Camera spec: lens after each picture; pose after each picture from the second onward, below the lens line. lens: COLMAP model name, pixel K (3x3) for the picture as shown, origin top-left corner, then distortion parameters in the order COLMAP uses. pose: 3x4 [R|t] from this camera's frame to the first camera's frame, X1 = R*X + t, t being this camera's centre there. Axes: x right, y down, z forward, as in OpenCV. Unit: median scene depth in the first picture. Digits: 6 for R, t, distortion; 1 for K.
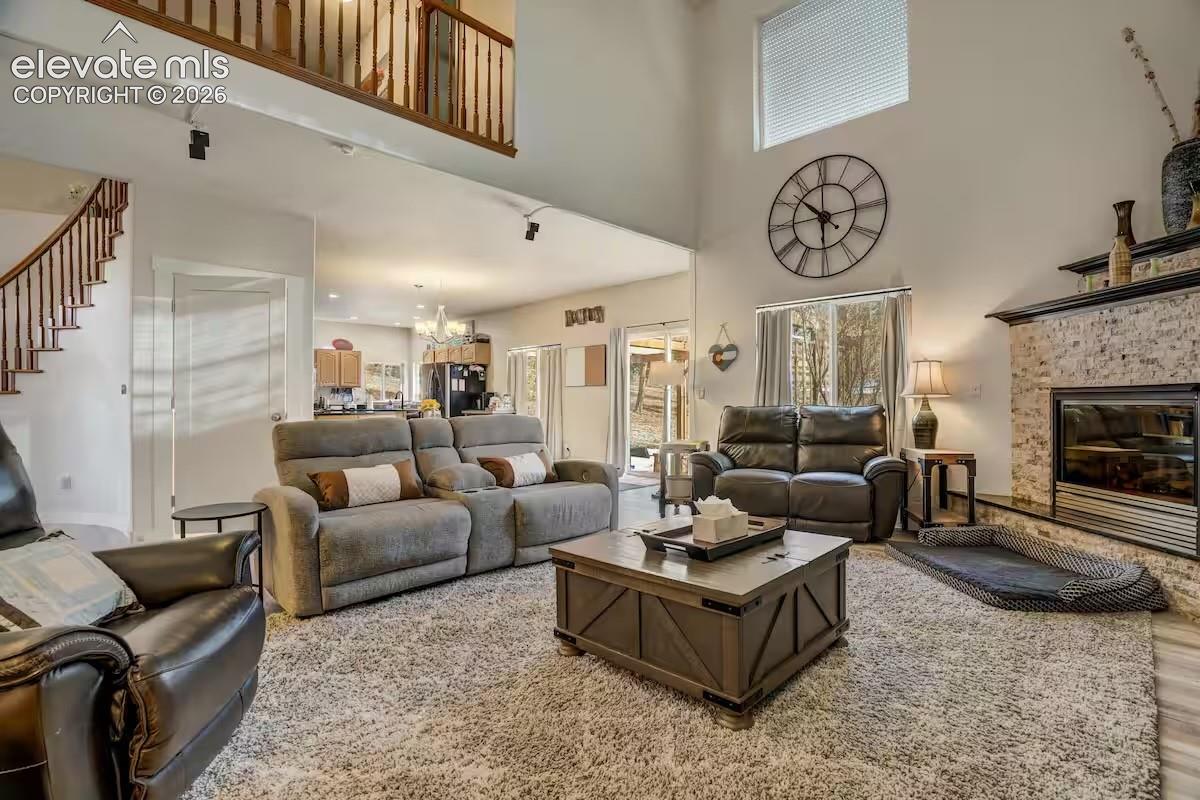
lens RADIAL K [[547.1, 0, 594.2], [0, 547.1, 403.2], [0, 0, 1]] dist [-0.019038, 0.000250]
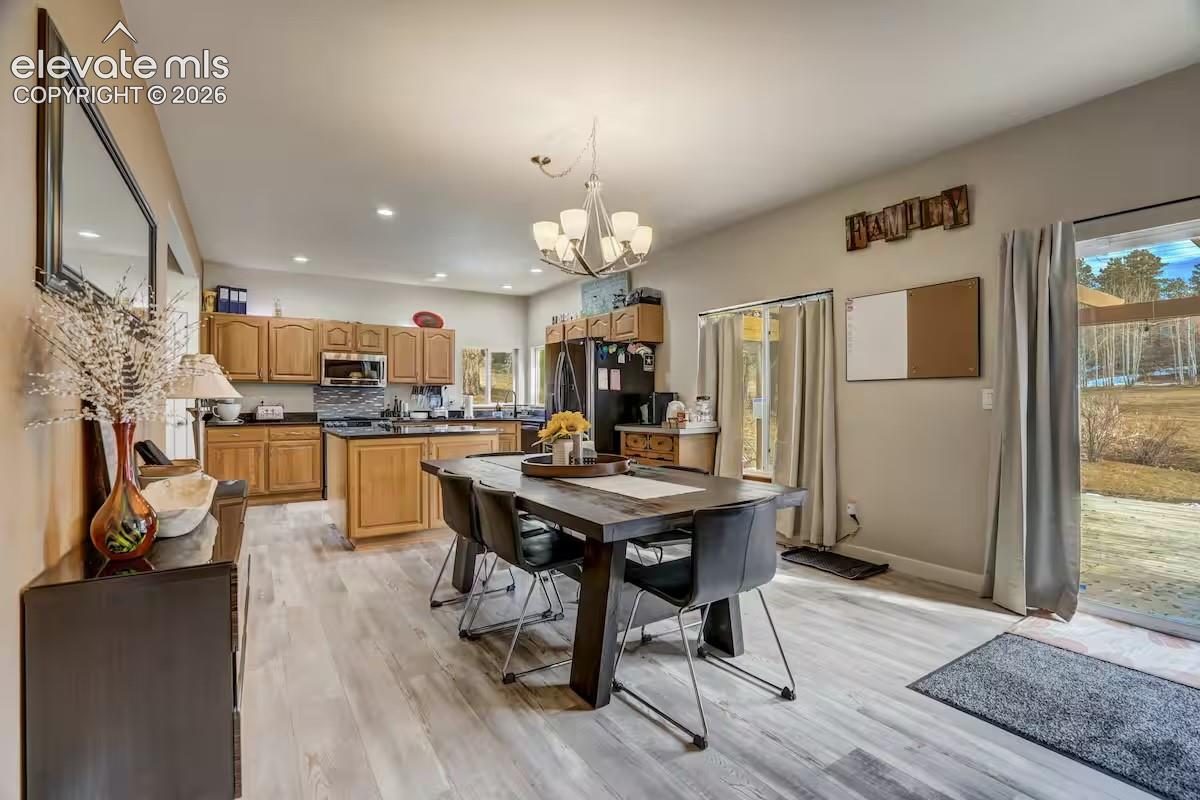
lens RADIAL K [[547.1, 0, 594.2], [0, 547.1, 403.2], [0, 0, 1]] dist [-0.019038, 0.000250]
pose [[0.978719, 0.001374, -0.205200, -0.194056], [0.000068, 0.999975, 0.007019, -0.017203], [0.205204, -0.006884, 0.978695, 0.590404]]
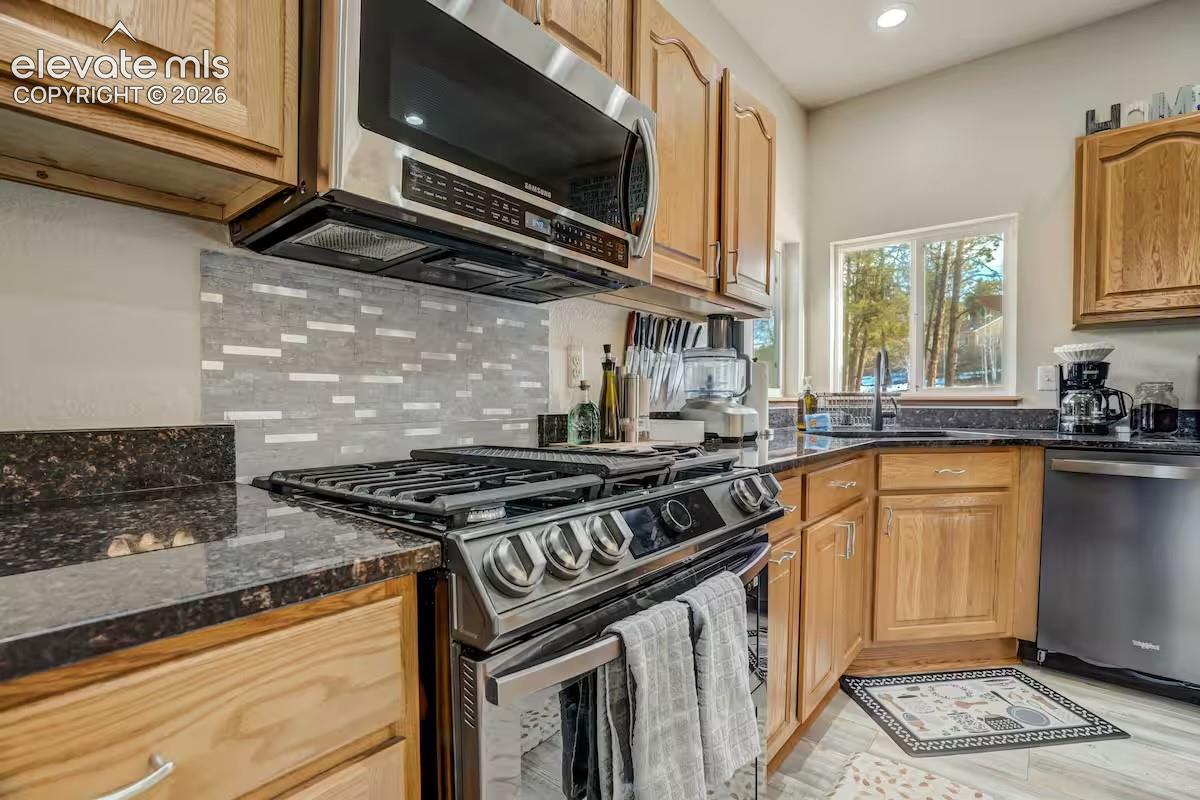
lens RADIAL K [[547.1, 0, 594.2], [0, 547.1, 403.2], [0, 0, 1]] dist [-0.019038, 0.000250]
pose [[0.994499, -0.000603, 0.104744, -0.761352], [-0.000477, 0.999947, 0.010290, -0.002840], [-0.104745, -0.010284, 0.994446, 1.249482]]
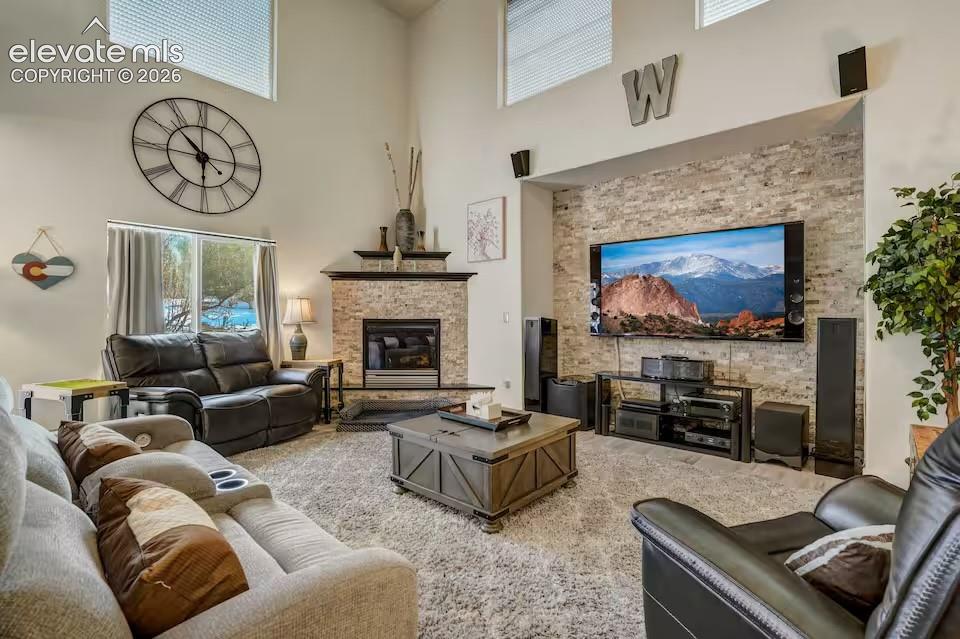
lens RADIAL K [[445.0, 0, 484.2], [0, 445.0, 319.2], [0, 0, 1]] dist [-0.002601, -0.000042]
pose [[-0.046065, 0.000394, 0.998938, -0.334663], [0.001544, 0.999999, -0.000323, -0.013009], [-0.998937, 0.001528, -0.046066, 0.331339]]
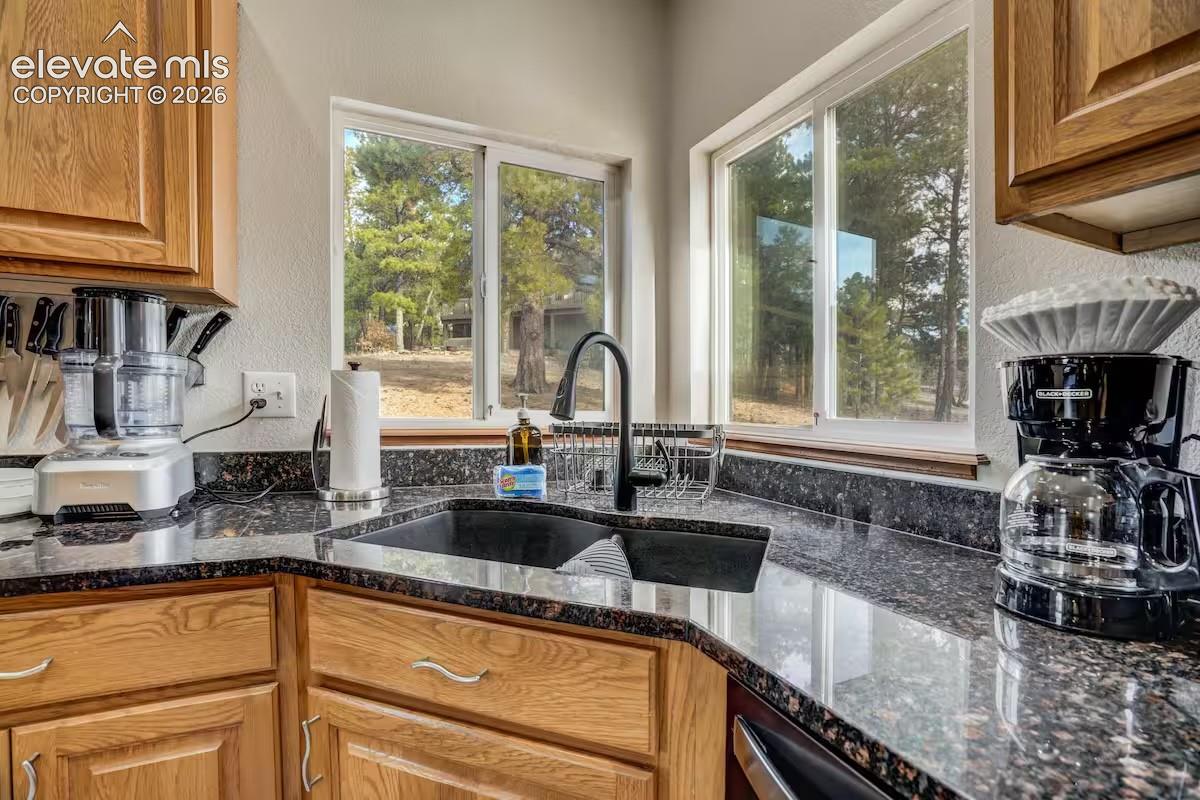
lens RADIAL K [[556.3, 0, 605.2], [0, 556.3, 399.6], [0, 0, 1]] dist [-0.002601, -0.000042]
pose [[0.945058, 0.003283, -0.326885, -0.502740], [-0.001640, 0.999985, 0.005300, -0.016175], [0.326897, -0.004473, 0.945049, 1.412532]]
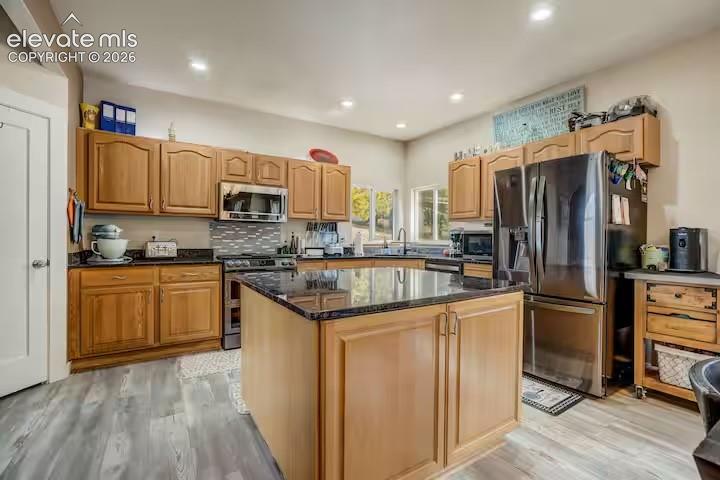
lens RADIAL K [[324.4, 0, 356.4], [0, 324.4, 240.4], [0, 0, 1]] dist [-0.001885, -0.000001]
pose [[0.976123, 0.007706, -0.217082, -0.507340], [-0.006197, 0.999952, 0.007631, -0.014136], [0.217130, -0.006104, 0.976124, 0.941558]]
